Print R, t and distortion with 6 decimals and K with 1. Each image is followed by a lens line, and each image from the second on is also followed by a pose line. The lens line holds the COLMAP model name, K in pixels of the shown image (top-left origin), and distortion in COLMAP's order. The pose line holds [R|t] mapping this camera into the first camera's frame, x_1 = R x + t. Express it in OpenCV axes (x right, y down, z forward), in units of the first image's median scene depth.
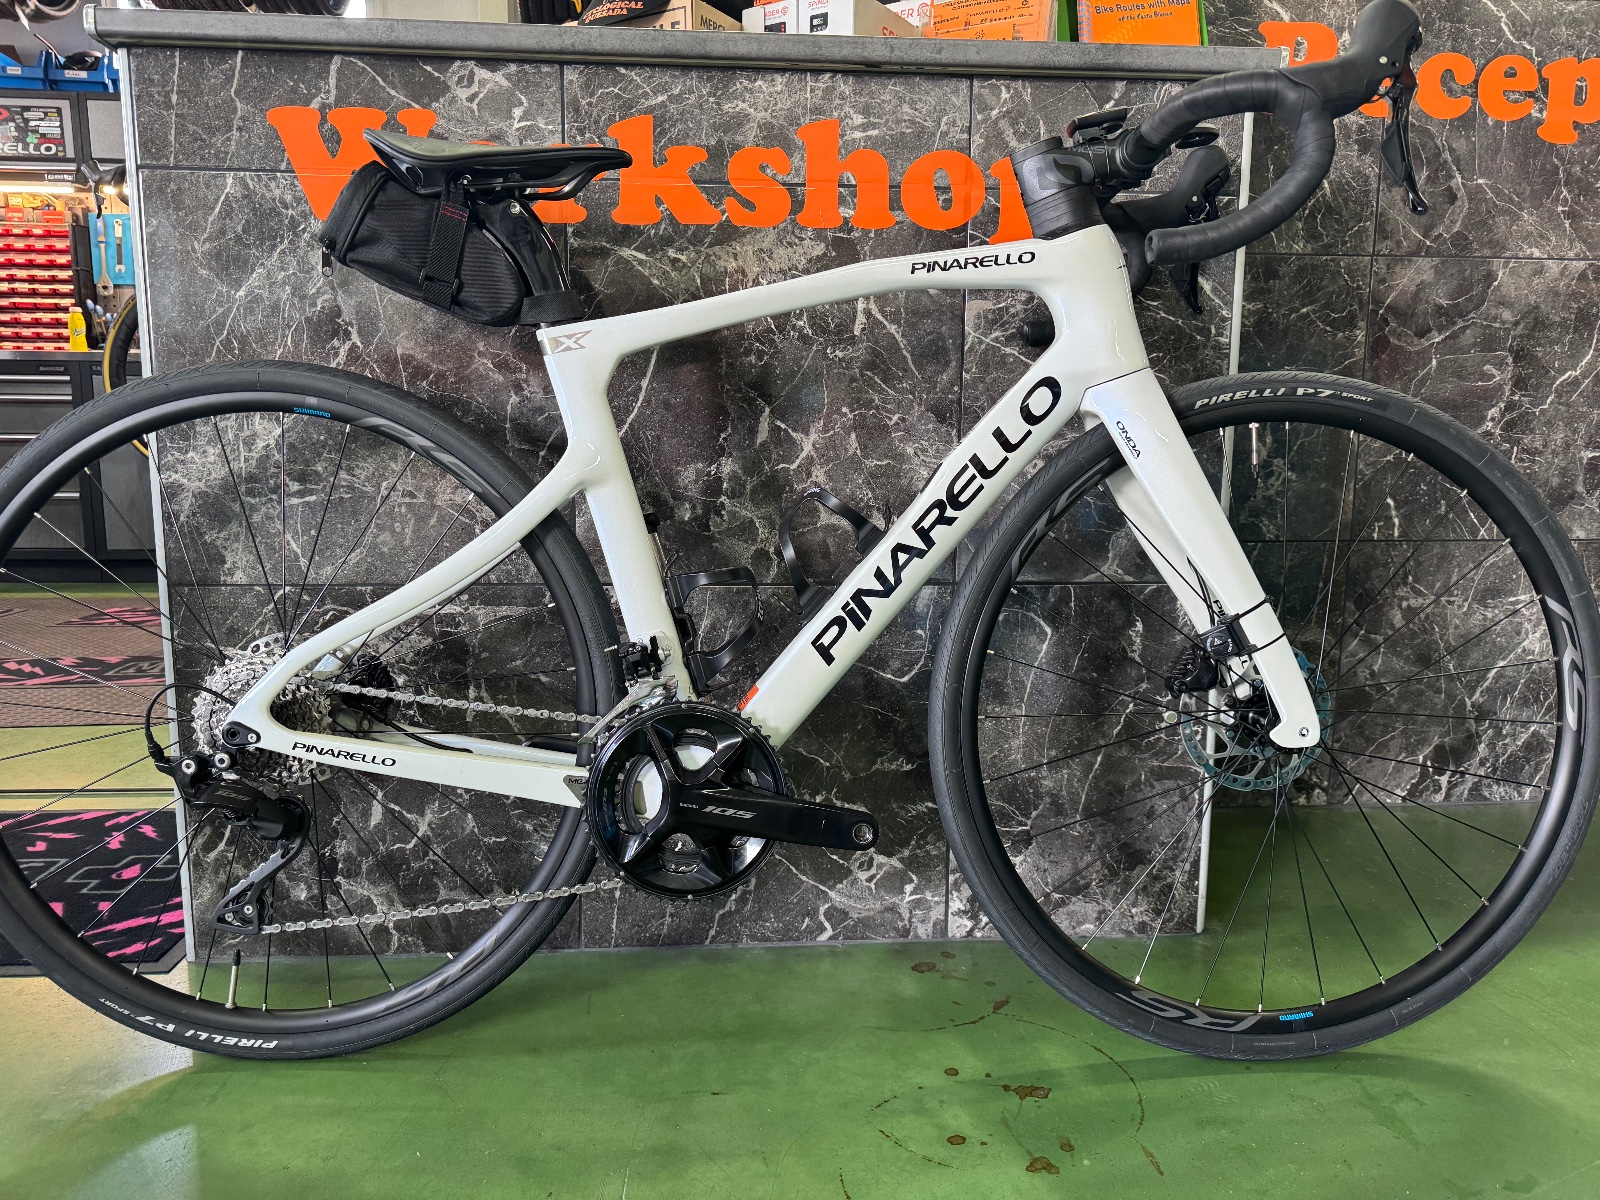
lens RADIAL K [[1140.3, 0, 797.3], [0, 1140.3, 600.4], [0, 0, 1]] dist [0.031993, -0.025457]
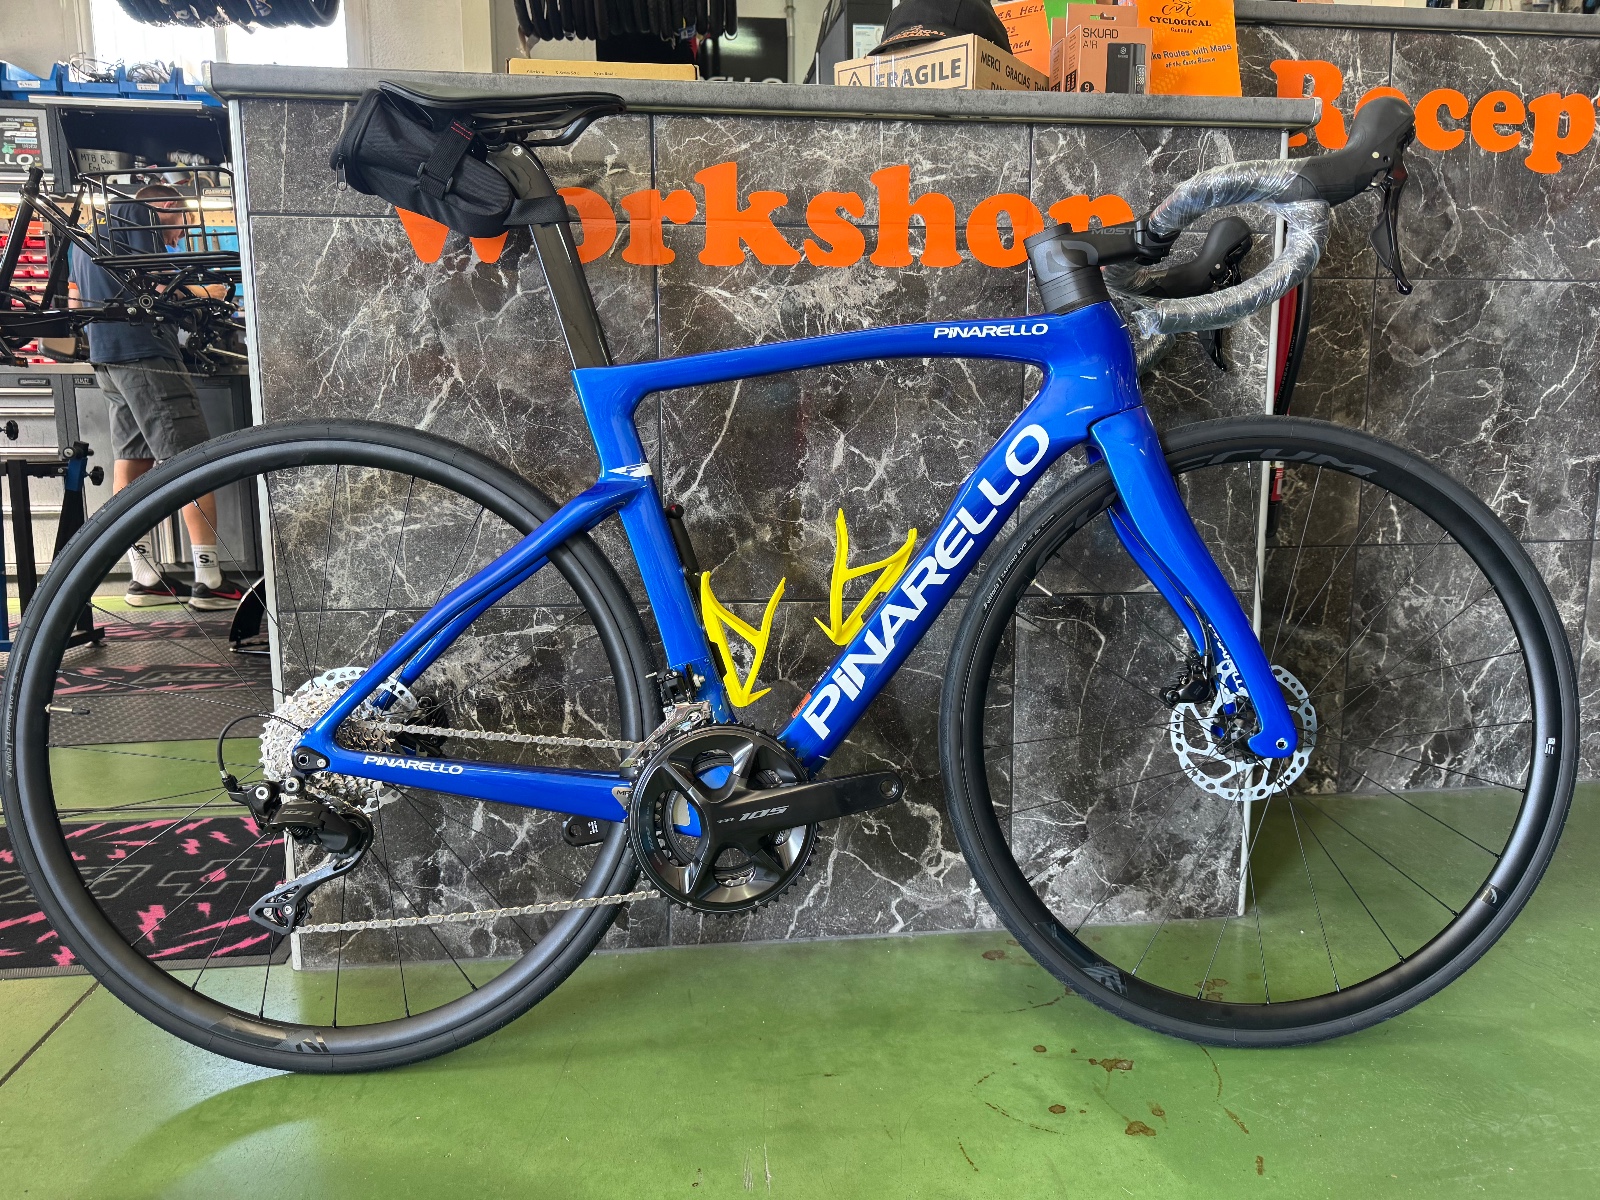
lens RADIAL K [[1140.0, 0, 803.4], [0, 1140.0, 604.2], [0, 0, 1]] dist [0.035456, -0.030264]
pose [[0.999018, -0.016965, 0.040932, -0.102186], [0.016744, 0.999843, 0.005750, -0.016160], [-0.041023, -0.005059, 0.999145, -0.059851]]
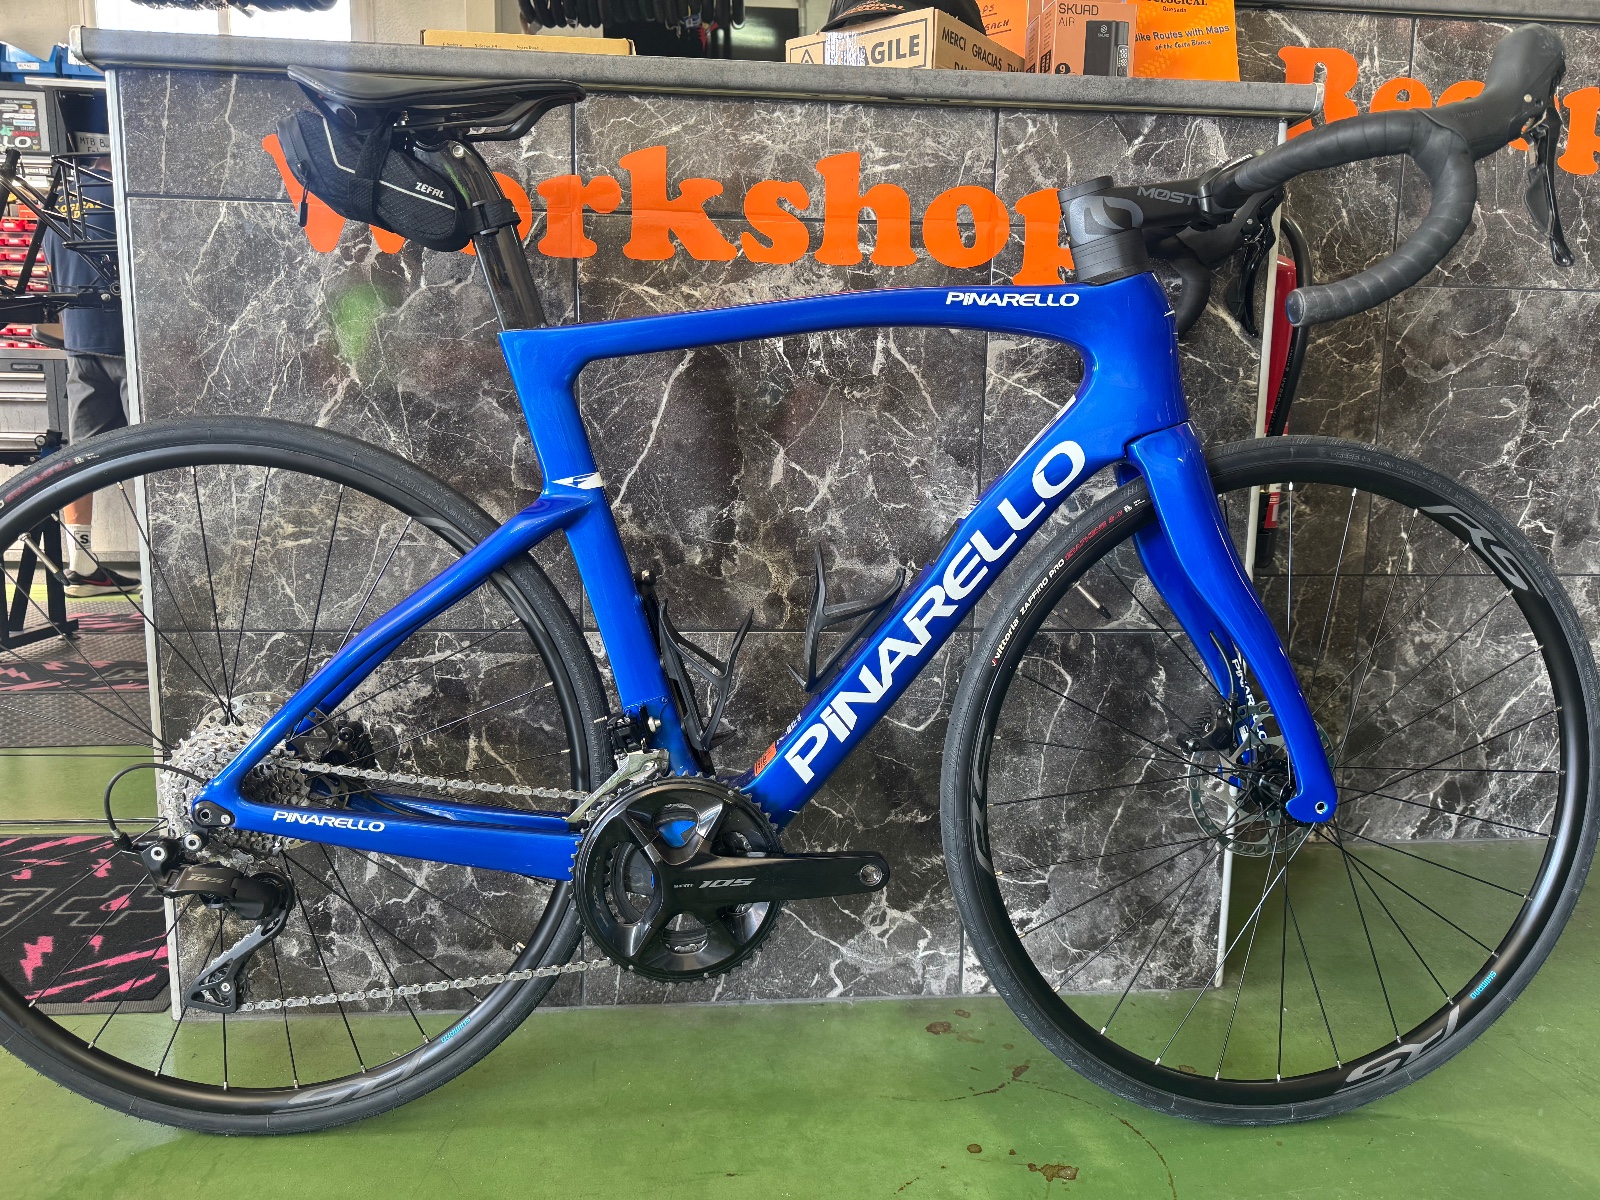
lens RADIAL K [[1141.9, 0, 793.2], [0, 1141.9, 599.2], [0, 0, 1]] dist [0.028955, -0.022799]
pose [[0.999860, 0.006674, 0.015346, -0.028807], [-0.006746, 0.999966, 0.004648, -0.043634], [-0.015315, -0.004751, 0.999871, 0.031947]]
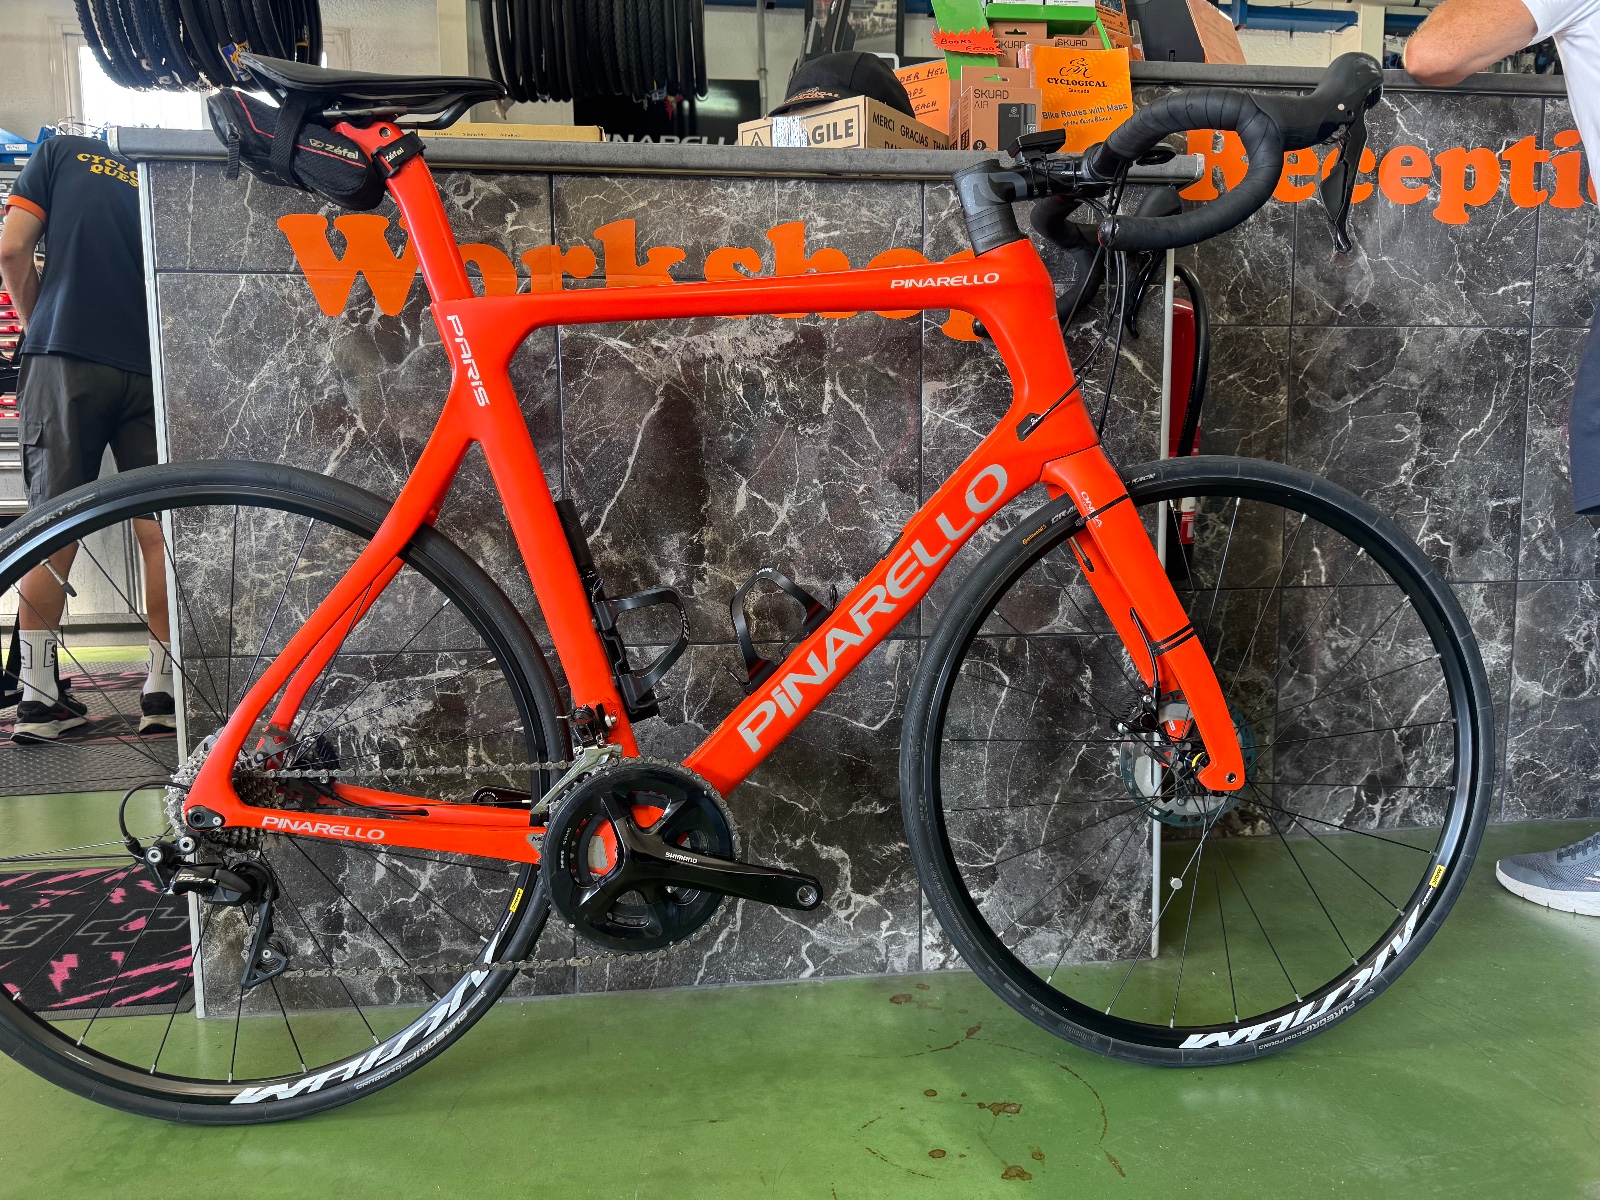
lens RADIAL K [[1137.2, 0, 803.8], [0, 1137.2, 599.1], [0, 0, 1]] dist [0.039678, -0.037277]
pose [[0.998911, -0.021385, 0.041460, -0.015764], [0.023040, 0.998940, -0.039847, -0.011096], [-0.040564, 0.040758, 0.998345, -0.074207]]
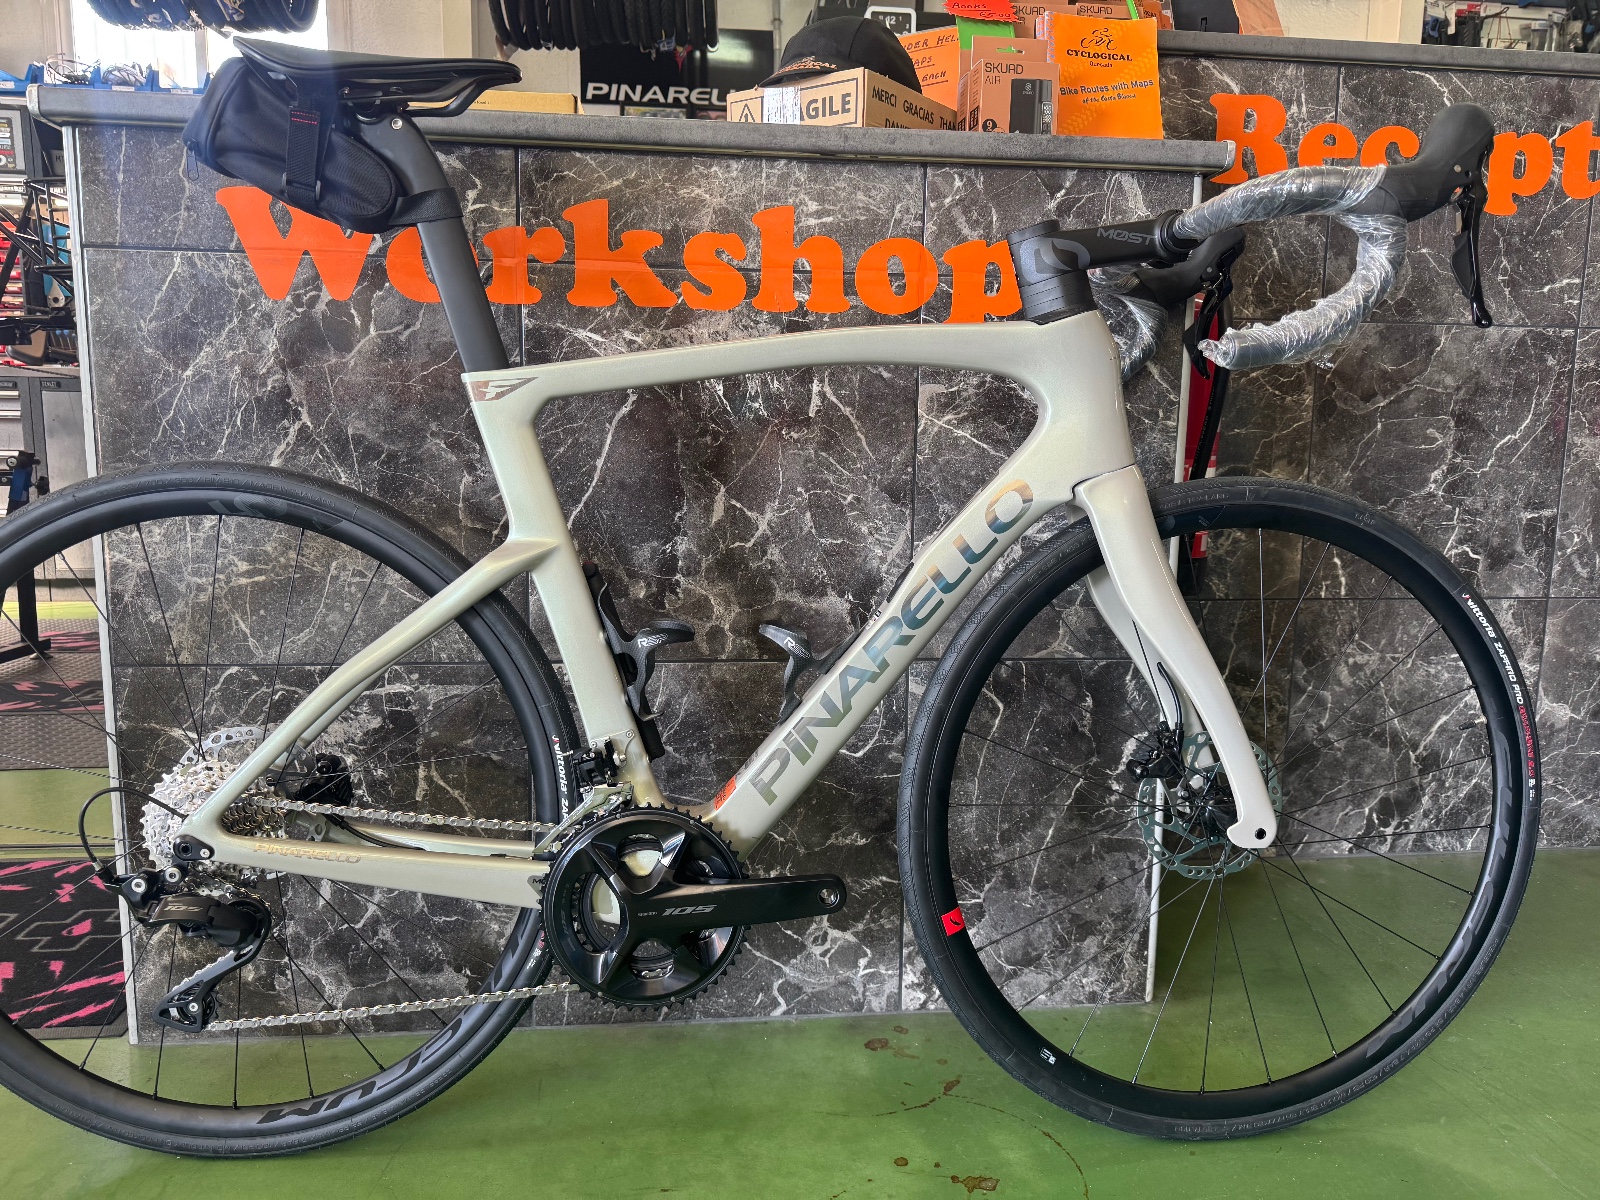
lens RADIAL K [[1139.6, 0, 802.2], [0, 1139.6, 596.8], [0, 0, 1]] dist [0.036360, -0.033153]
pose [[0.999445, 0.003480, 0.033139, 0.010220], [-0.003343, 0.999986, -0.004192, -0.064478], [-0.033153, 0.004079, 0.999442, -0.003817]]
